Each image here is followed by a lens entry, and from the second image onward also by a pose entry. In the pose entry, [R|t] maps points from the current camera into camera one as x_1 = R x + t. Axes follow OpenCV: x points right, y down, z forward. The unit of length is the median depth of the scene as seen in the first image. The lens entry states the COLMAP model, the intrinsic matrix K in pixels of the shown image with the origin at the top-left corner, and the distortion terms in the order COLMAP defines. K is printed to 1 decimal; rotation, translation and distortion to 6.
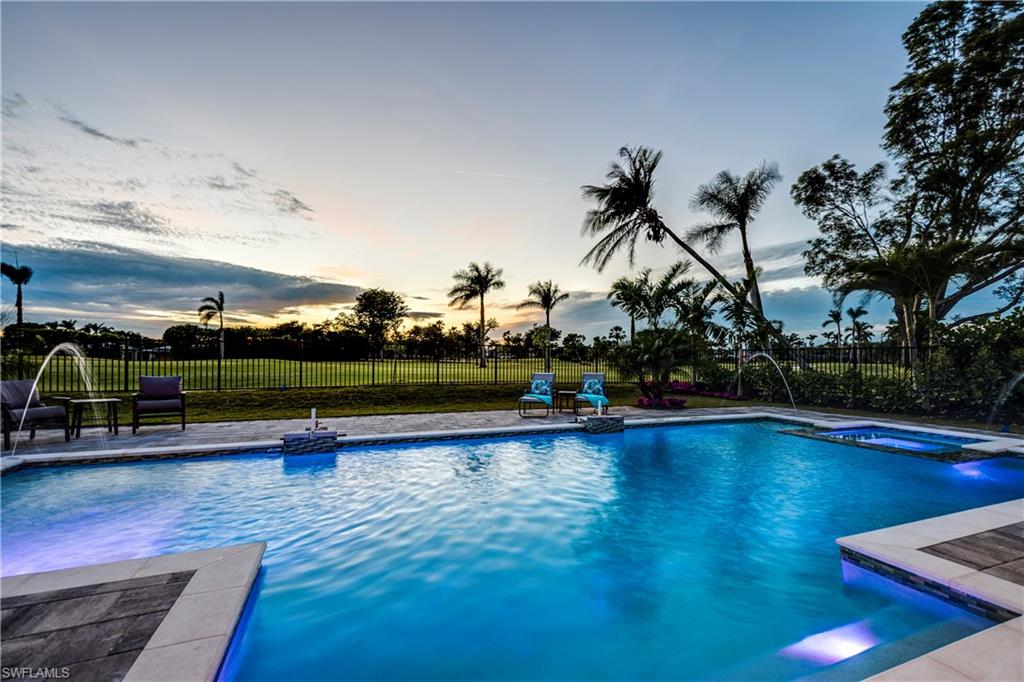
lens RADIAL K [[435.5, 0, 512.0], [0, 435.5, 343.1], [0, 0, 1]] dist [-0.000137, -0.000017]
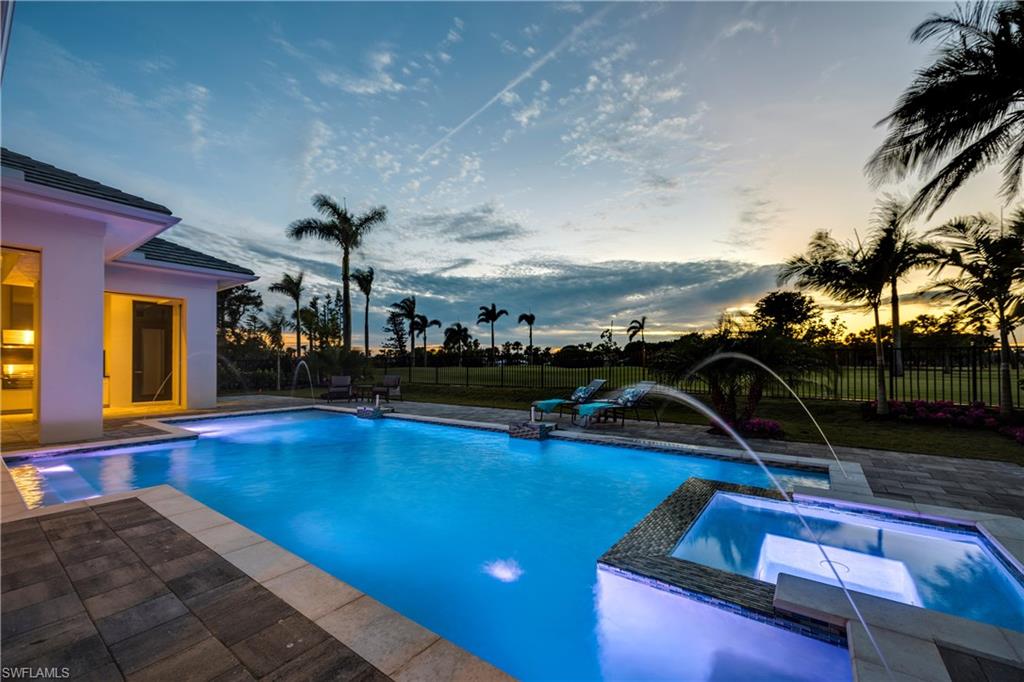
lens RADIAL K [[408.7, 0, 517.5], [0, 408.7, 362.4], [0, 0, 1]] dist [0.004050, 0.000333]
pose [[0.548280, -0.012599, -0.836200, 0.181848], [0.030265, 0.999530, 0.004784, 0.003261], [0.835747, -0.027931, 0.548404, 0.086187]]
